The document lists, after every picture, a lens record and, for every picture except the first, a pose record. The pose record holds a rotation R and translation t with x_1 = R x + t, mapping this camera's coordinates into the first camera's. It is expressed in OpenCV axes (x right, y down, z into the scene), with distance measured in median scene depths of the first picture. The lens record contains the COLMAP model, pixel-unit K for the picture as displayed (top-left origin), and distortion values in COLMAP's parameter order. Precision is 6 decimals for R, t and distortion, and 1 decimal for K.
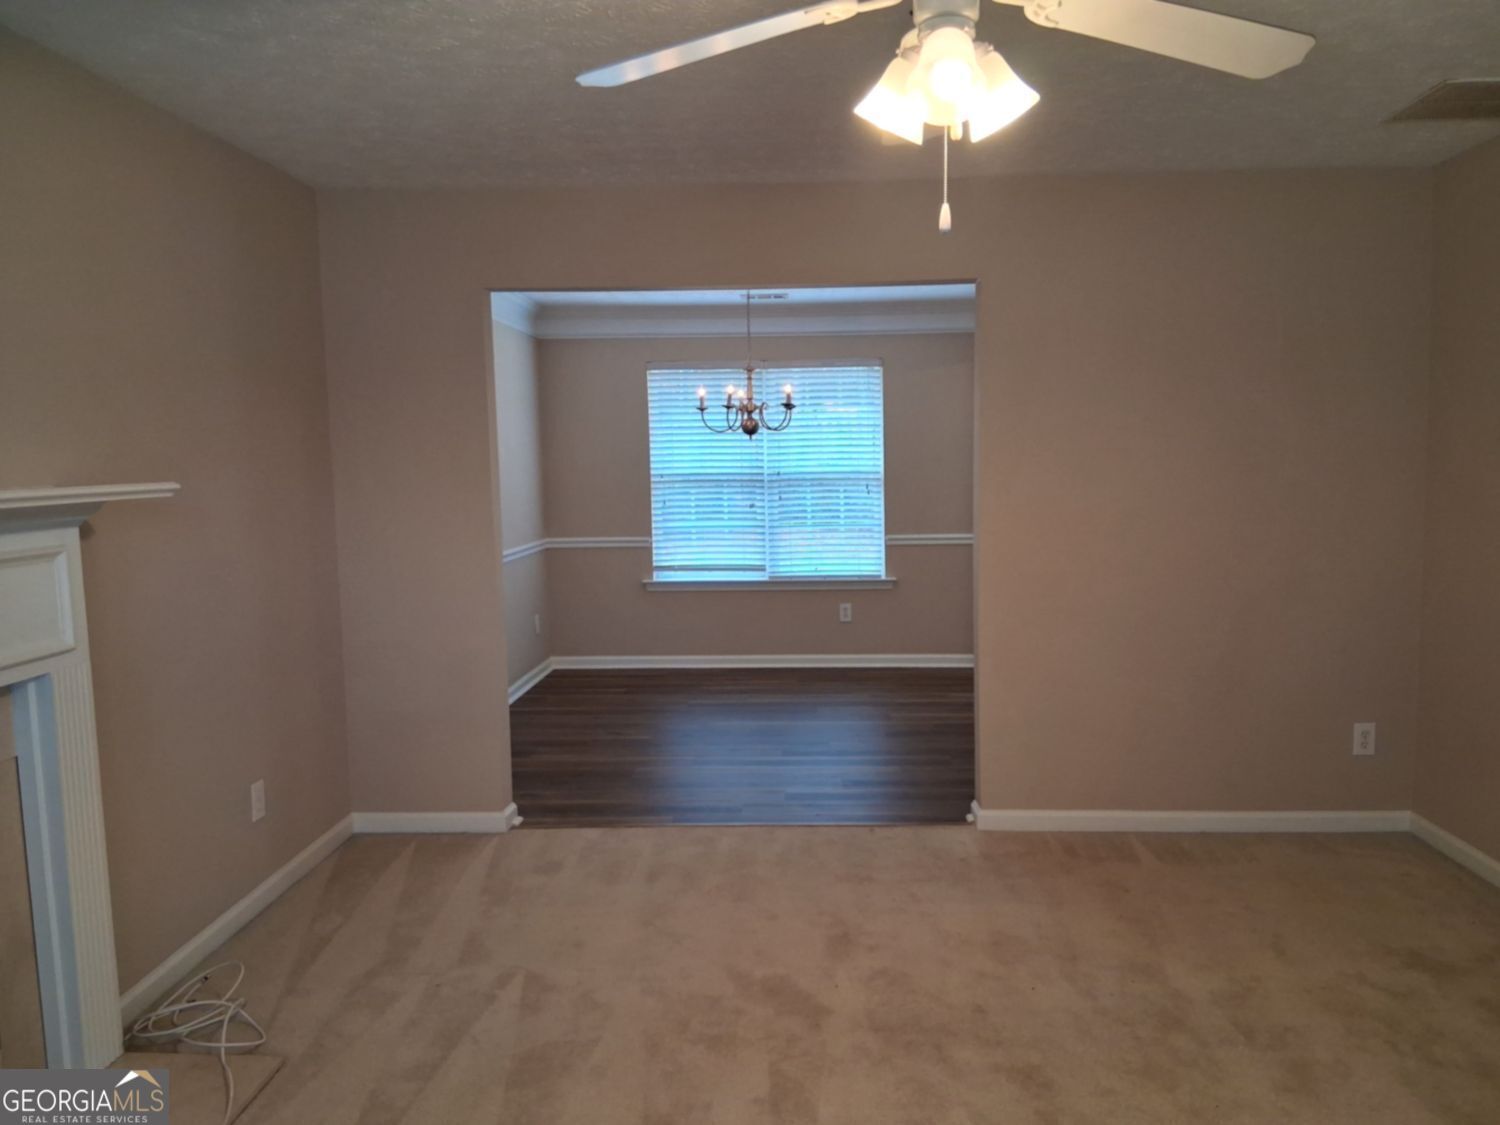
lens RADIAL K [[1137.4, 0, 750.0], [0, 1137.4, 562.5], [0, 0, 1]] dist [-0.001130, 0.000413]
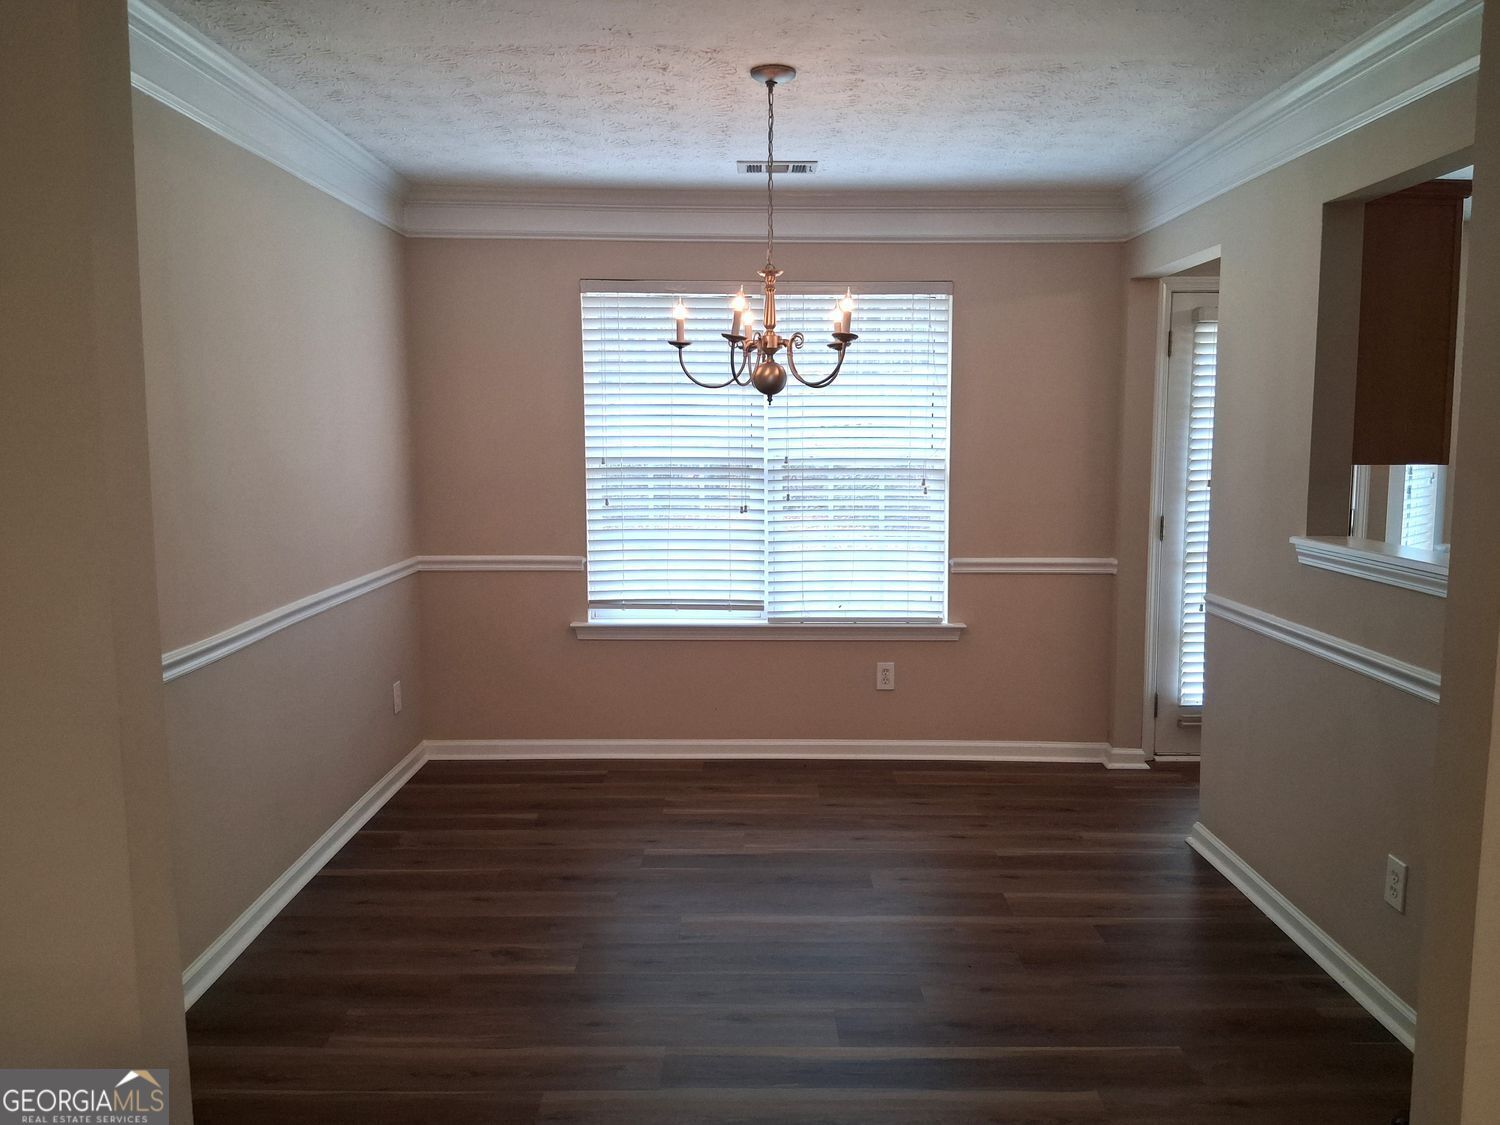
lens RADIAL K [[1139.2, 0, 750.0], [0, 1139.2, 562.5], [0, 0, 1]] dist [0.096398, 0.000198]
pose [[0.998288, 0.012169, 0.057210, -0.031409], [-0.013489, 0.999650, 0.022742, -0.034335], [-0.056914, -0.023474, 0.998103, 0.356924]]
